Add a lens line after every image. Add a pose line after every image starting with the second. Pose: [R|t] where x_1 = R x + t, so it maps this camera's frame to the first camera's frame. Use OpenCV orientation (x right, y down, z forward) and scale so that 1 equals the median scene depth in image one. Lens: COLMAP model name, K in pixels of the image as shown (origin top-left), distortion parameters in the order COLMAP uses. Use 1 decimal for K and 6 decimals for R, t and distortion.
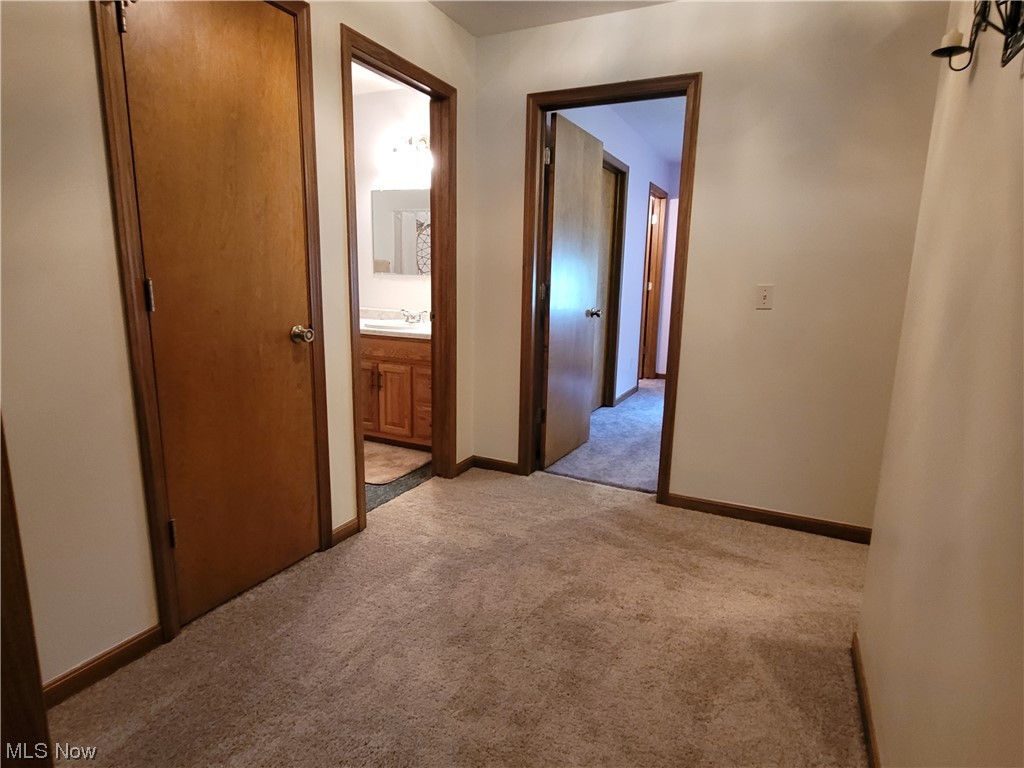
lens RADIAL K [[560.0, 0, 513.4], [0, 560.0, 385.3], [0, 0, 1]] dist [0.011147, -0.003269]
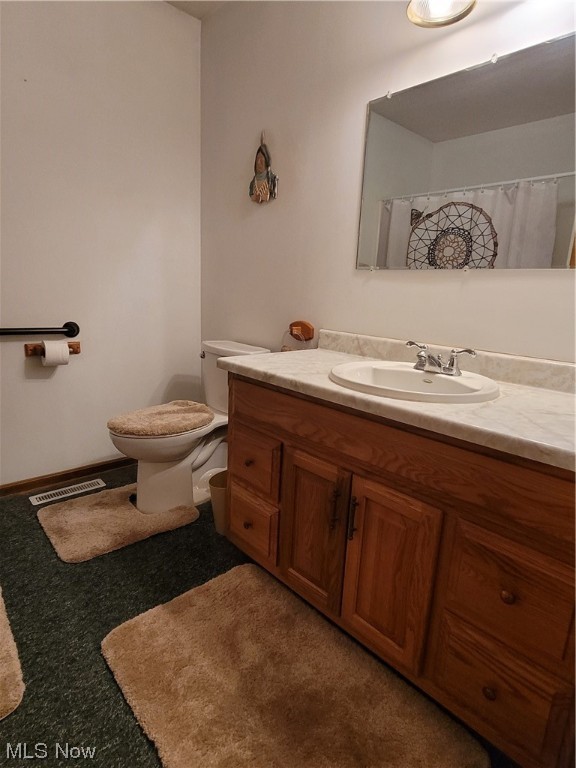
lens RADIAL K [[420.0, 0, 286.7], [0, 420.0, 384.9], [0, 0, 1]] dist [0.011147, -0.003269]
pose [[0.932411, 0.095049, -0.348675, -0.183773], [-0.088359, 0.995471, 0.035081, -0.111509], [0.350431, -0.001901, 0.936587, 0.688106]]
